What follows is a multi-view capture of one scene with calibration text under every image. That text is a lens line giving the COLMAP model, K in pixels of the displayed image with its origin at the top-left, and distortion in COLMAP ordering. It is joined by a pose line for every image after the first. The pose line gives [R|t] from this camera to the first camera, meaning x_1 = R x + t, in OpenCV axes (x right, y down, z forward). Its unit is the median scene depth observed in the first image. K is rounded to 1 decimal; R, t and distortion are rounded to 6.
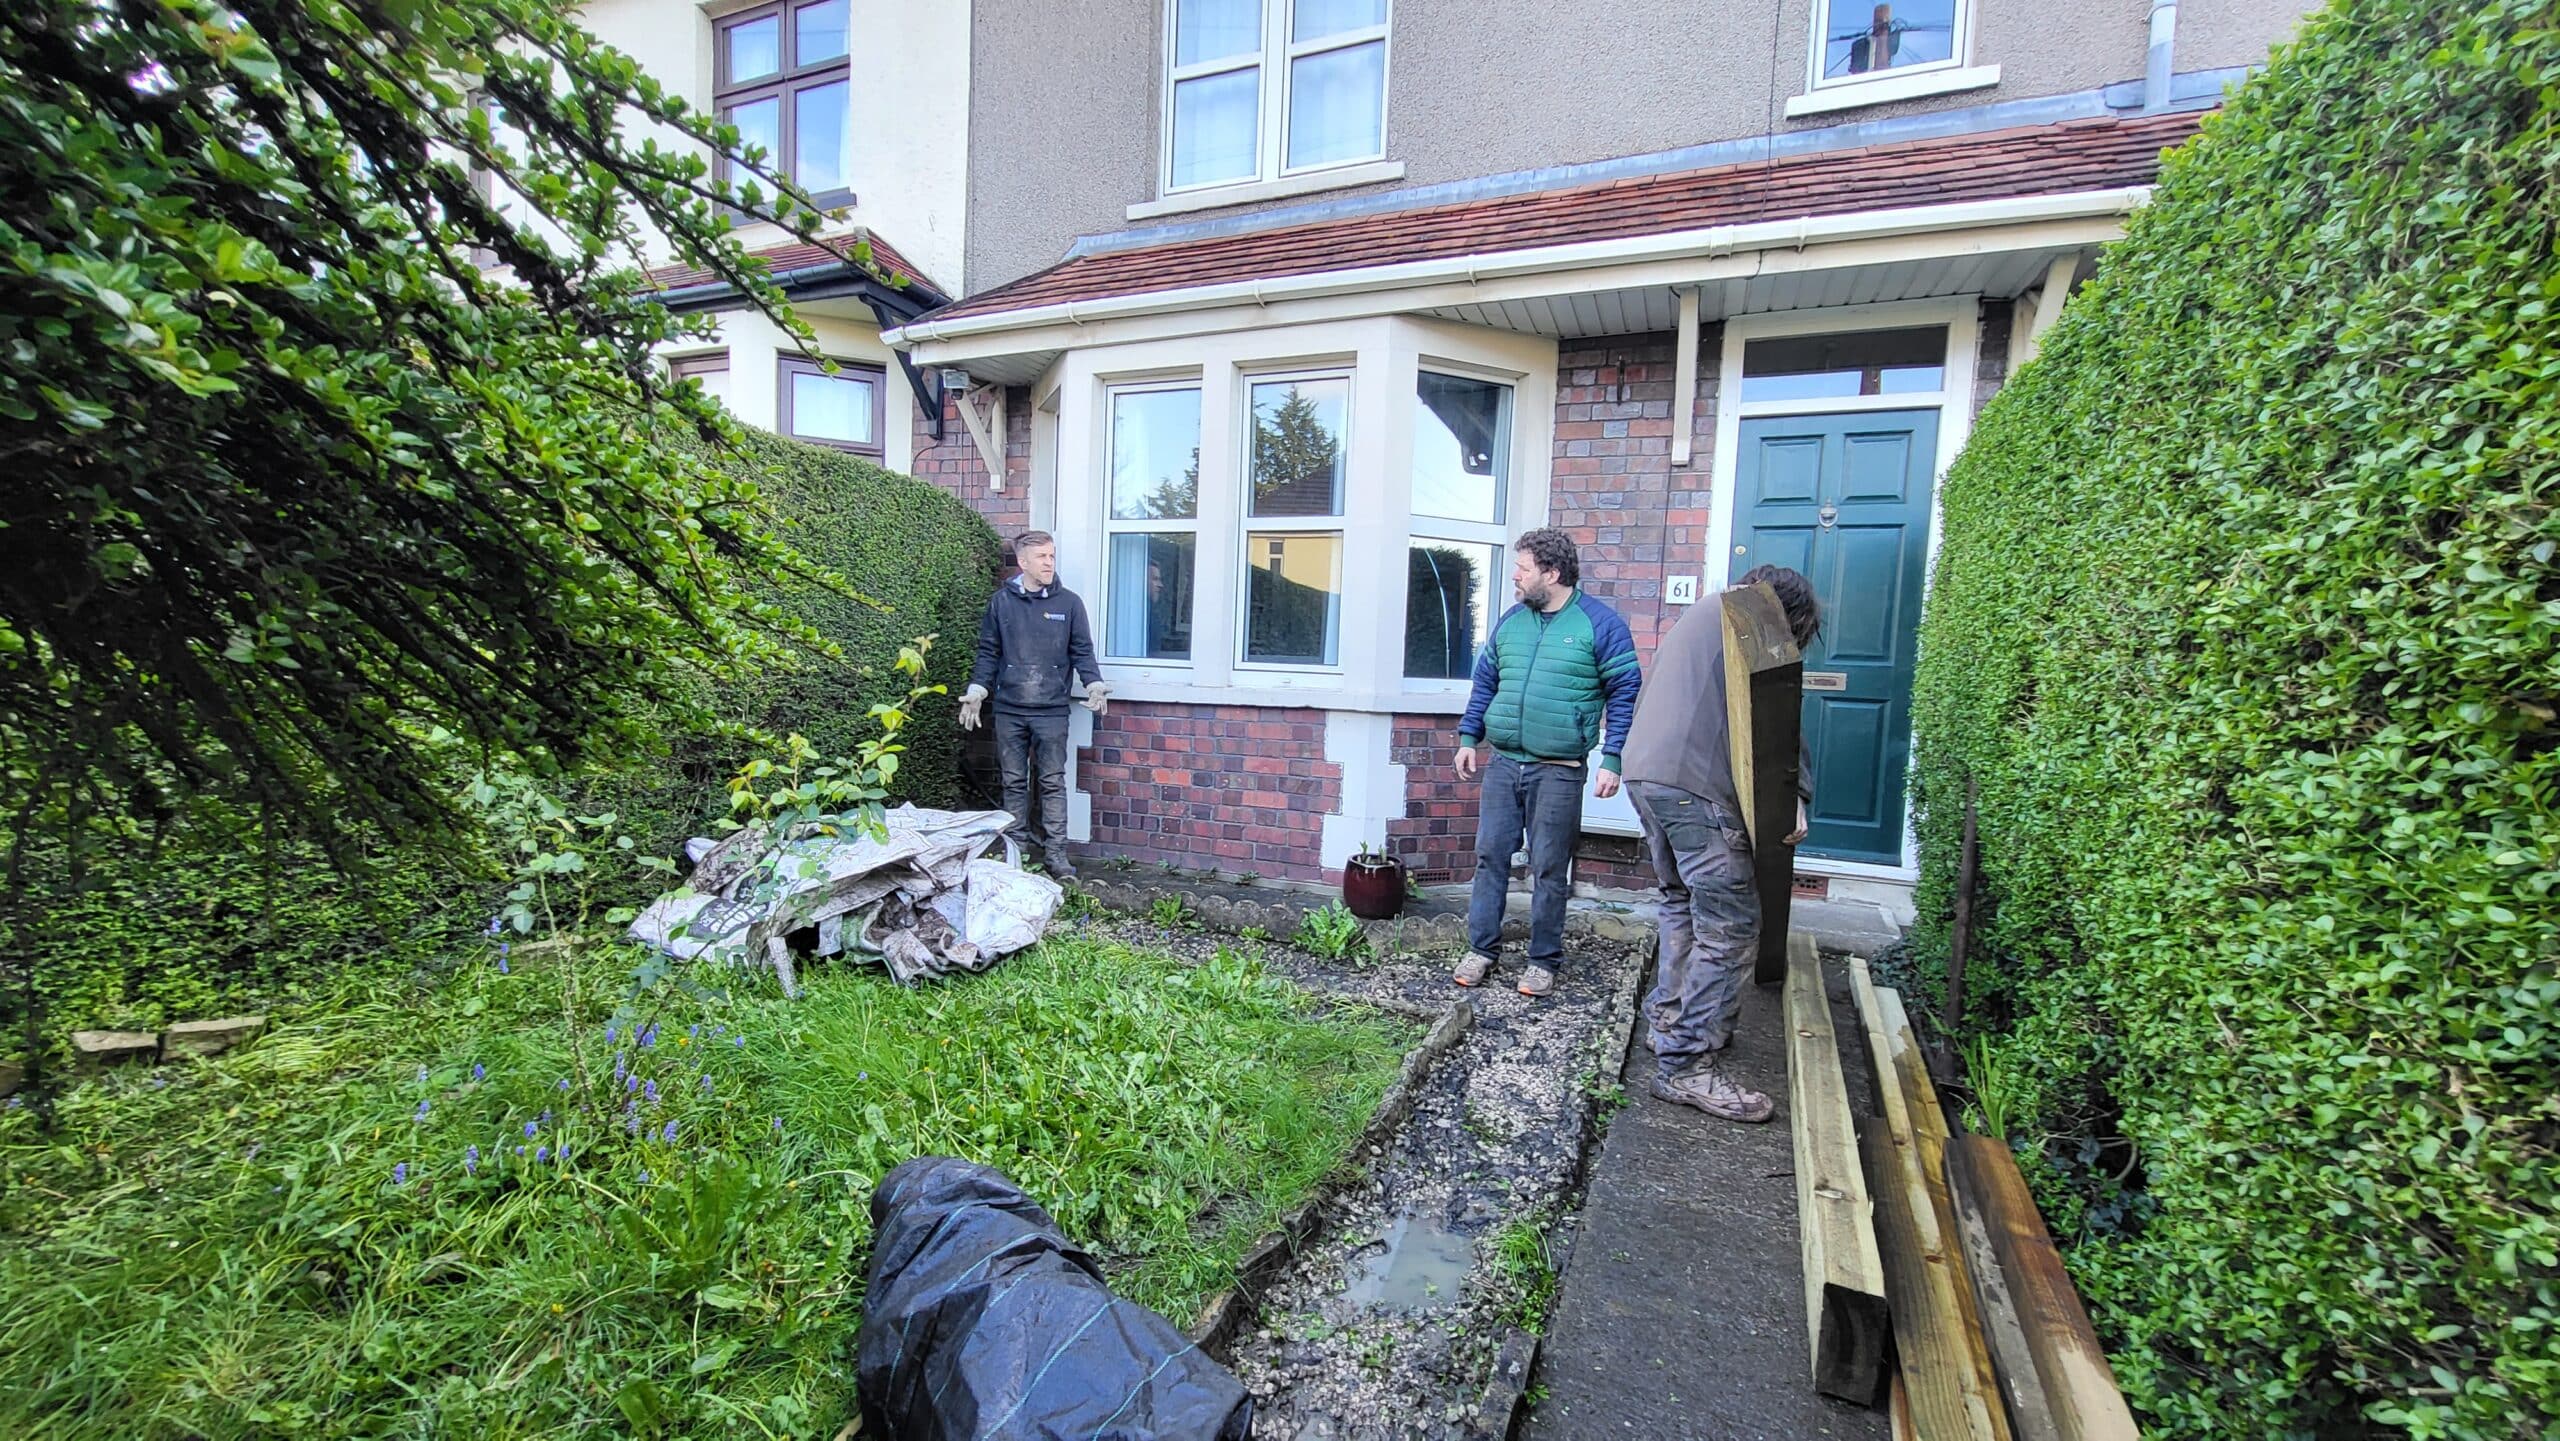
lens RADIAL K [[922.6, 0, 1280.0], [0, 922.6, 720.5], [0, 0, 1]] dist [0.000817, 0.000023]
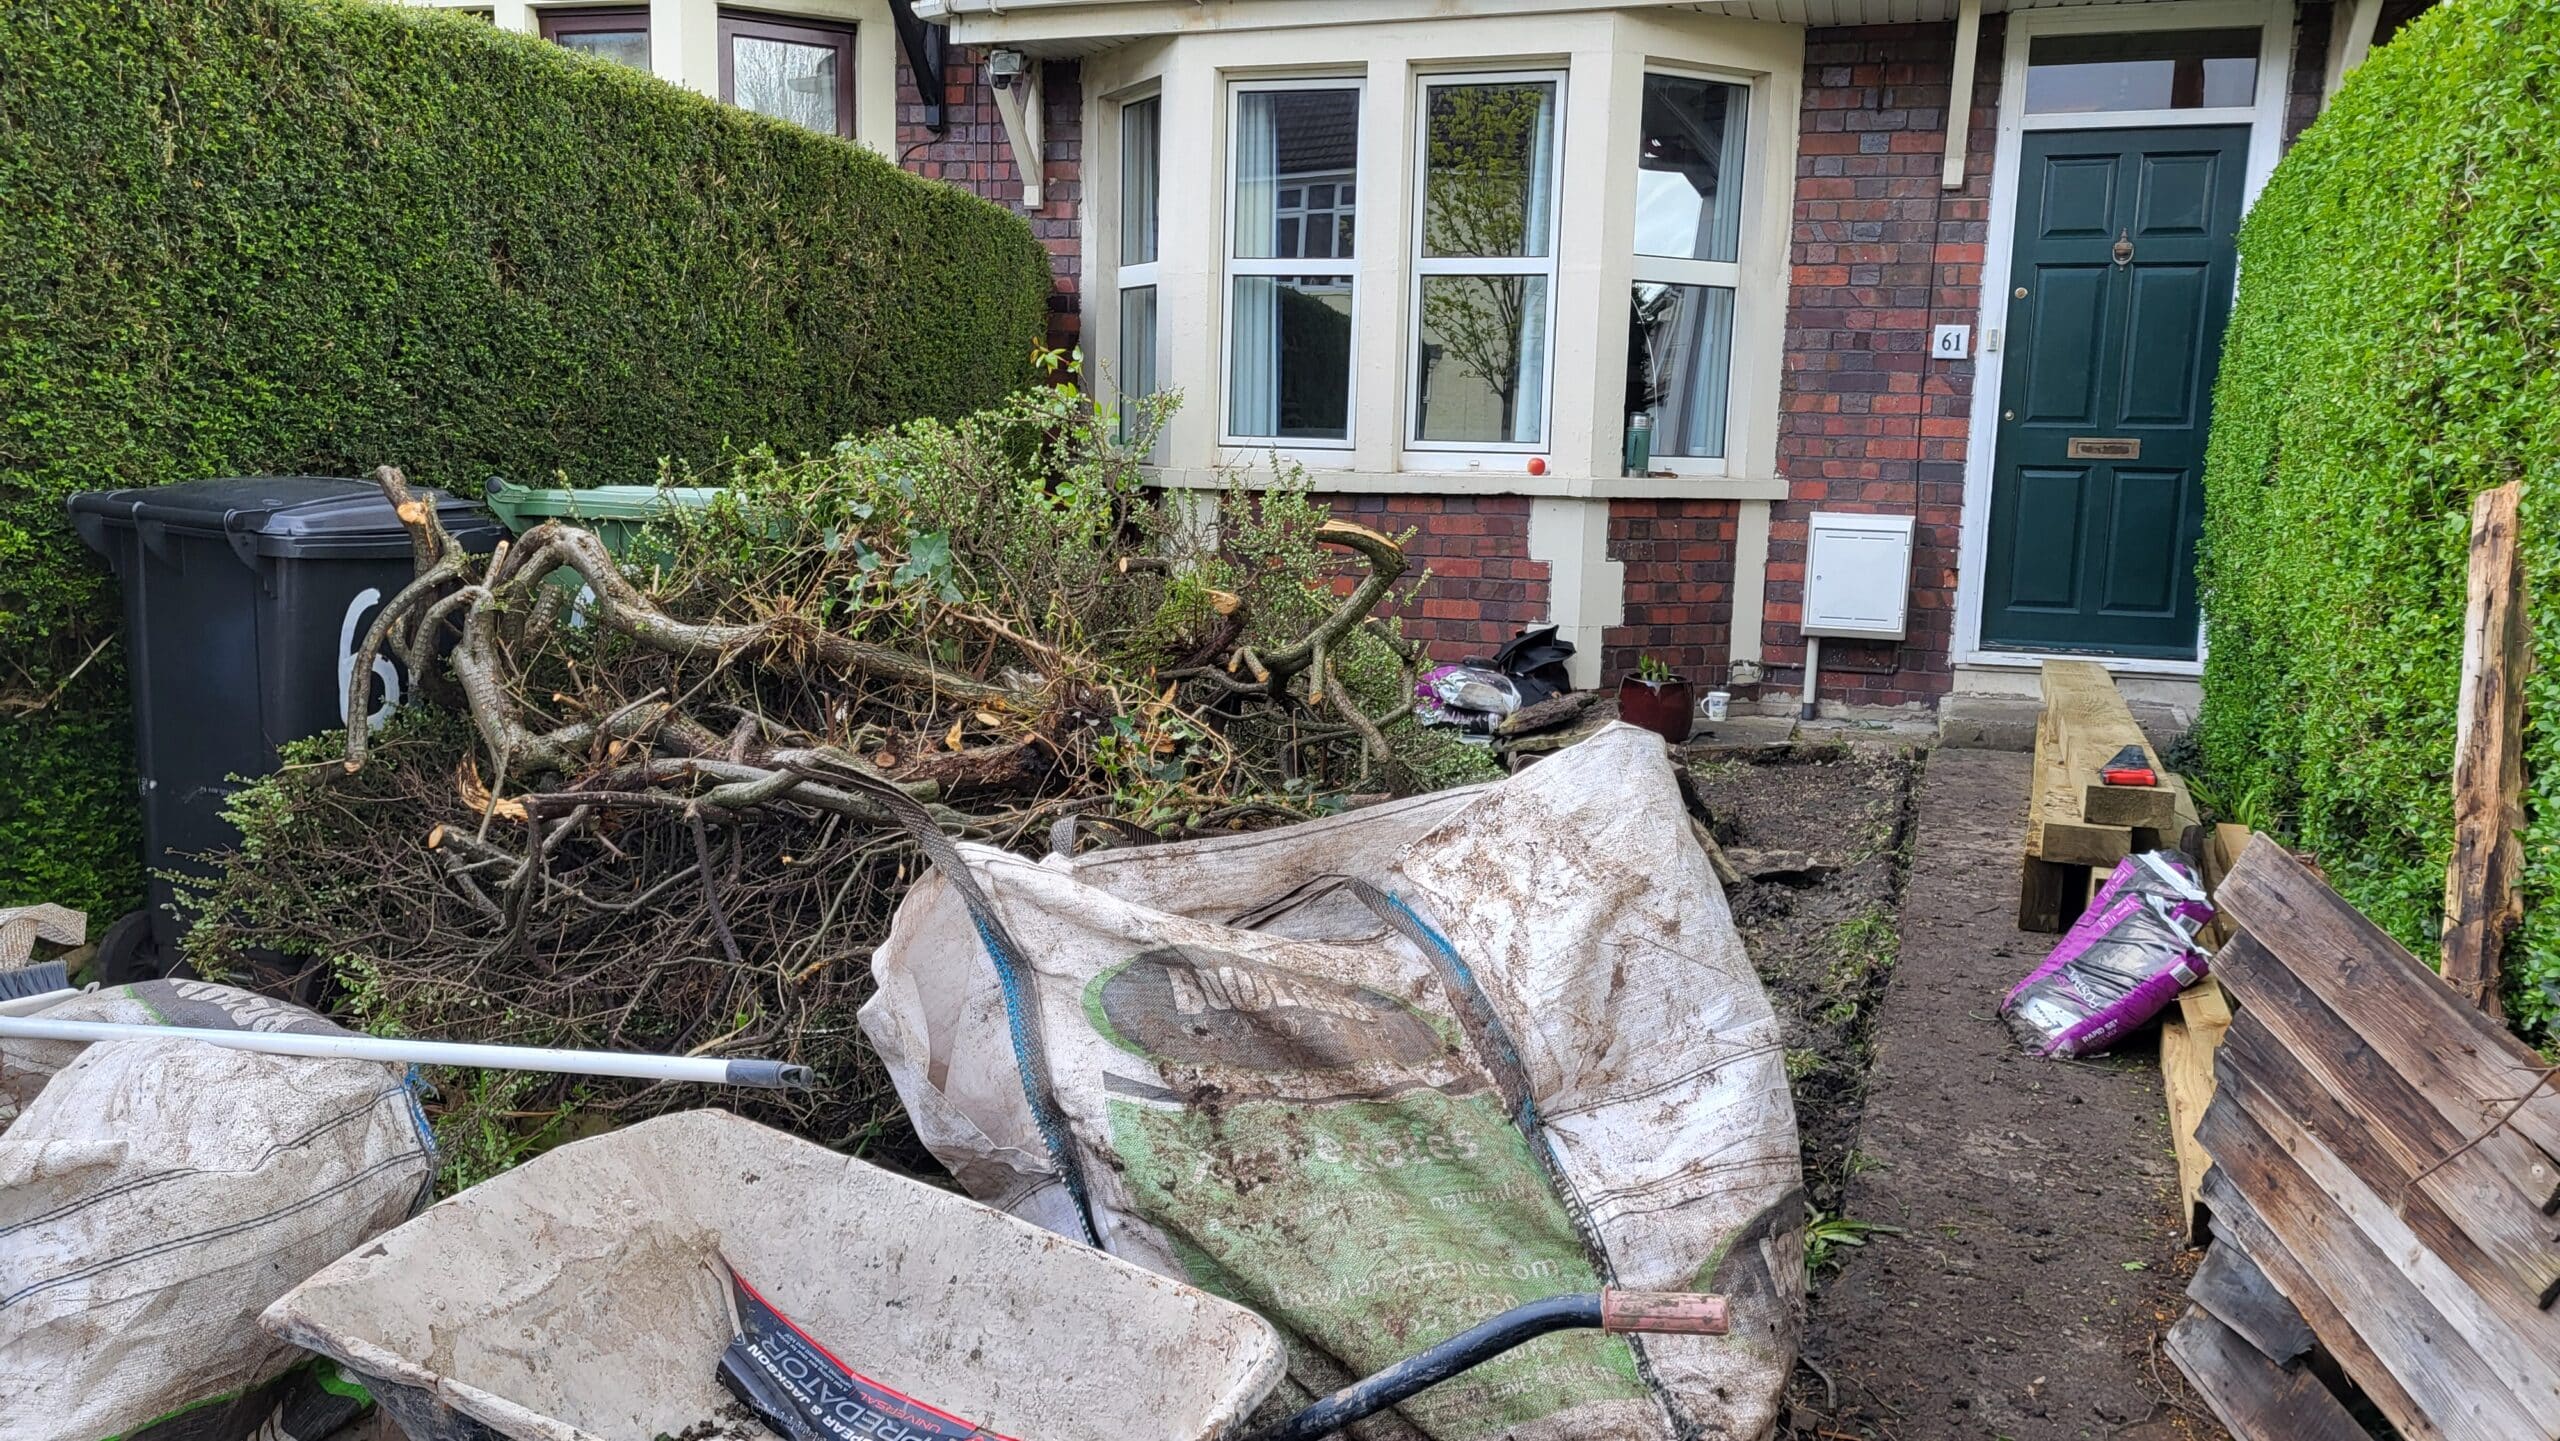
lens RADIAL K [[1819.0, 0, 1287.9], [0, 1819.0, 691.8], [0, 0, 1]] dist [0.069106, -0.049042]
pose [[0.996567, -0.029127, 0.077494, -0.297634], [0.022950, 0.996575, 0.079441, 0.027506], [-0.079543, -0.077389, 0.993823, -0.621630]]
